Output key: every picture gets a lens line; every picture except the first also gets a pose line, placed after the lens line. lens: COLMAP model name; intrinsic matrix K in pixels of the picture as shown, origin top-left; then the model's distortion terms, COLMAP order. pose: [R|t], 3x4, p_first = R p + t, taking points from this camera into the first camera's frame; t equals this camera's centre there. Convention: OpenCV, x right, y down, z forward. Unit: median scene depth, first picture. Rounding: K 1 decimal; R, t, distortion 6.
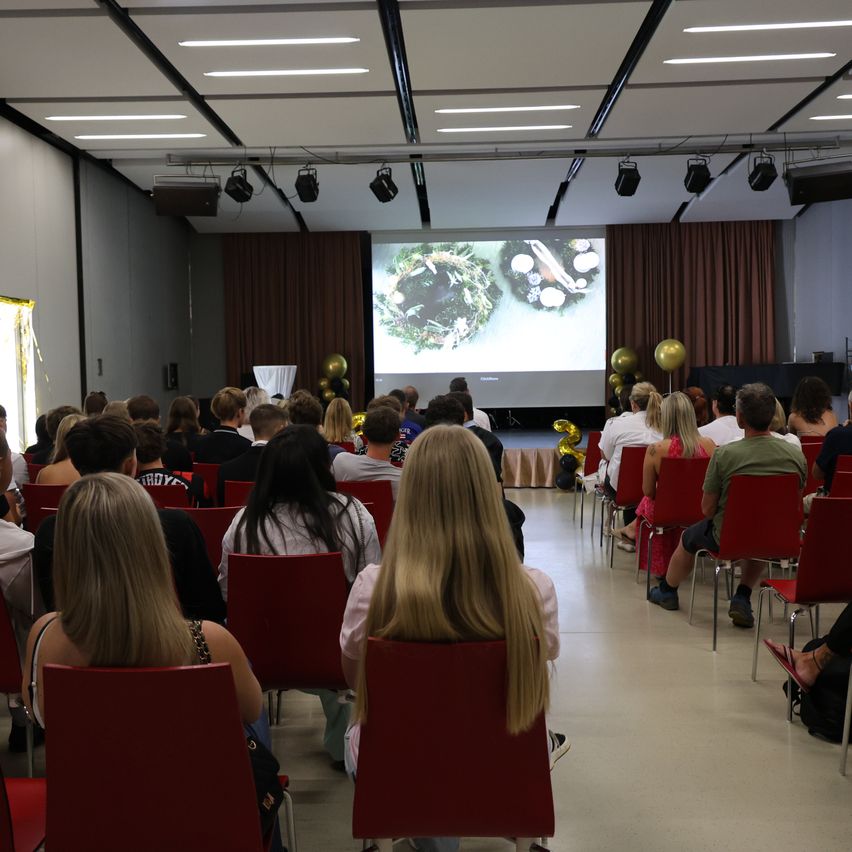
lens RADIAL K [[873.3, 0, 426.0], [0, 873.3, 426.0], [0, 0, 1]] dist [-0.003489, -0.010528]
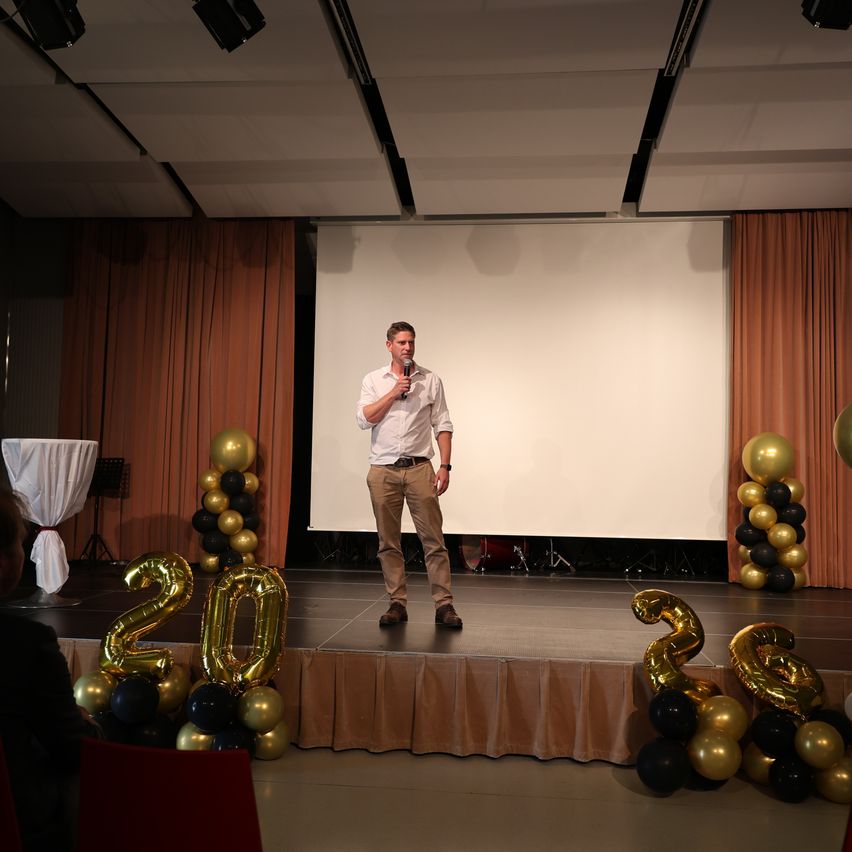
lens RADIAL K [[873.3, 0, 426.0], [0, 873.3, 426.0], [0, 0, 1]] dist [-0.003489, -0.010528]
pose [[0.996287, 0.031692, -0.080046, 0.062973], [-0.040927, 0.992348, -0.116494, -0.023952], [0.075742, 0.119338, 0.989960, 0.458210]]
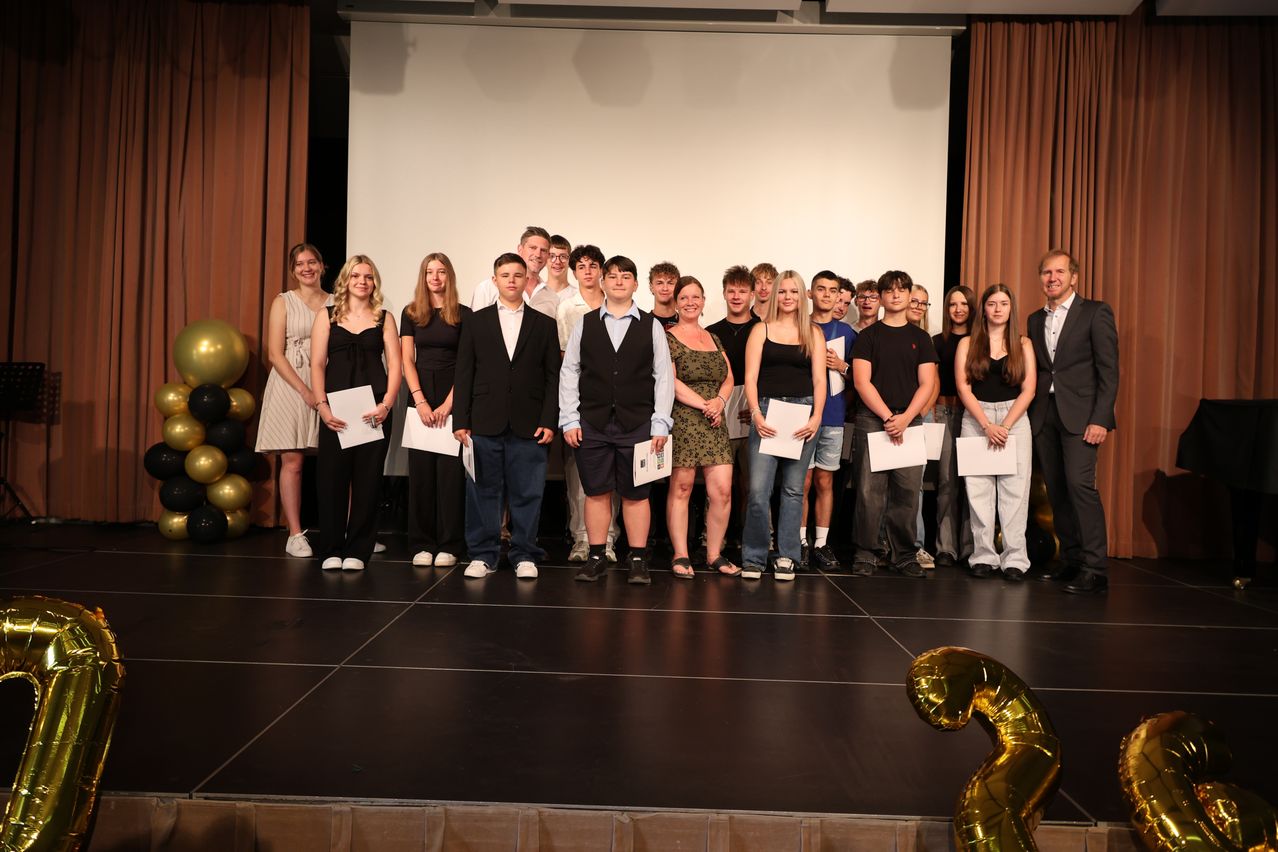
lens RADIAL K [[1075.5, 0, 639.0], [0, 1075.5, 426.0], [0, 0, 1]] dist [0.258545, 0.001380]
pose [[0.998628, 0.044909, 0.026941, 0.062973], [-0.043876, 0.998322, -0.037788, -0.028608], [-0.028592, 0.036554, 0.998923, 0.533590]]
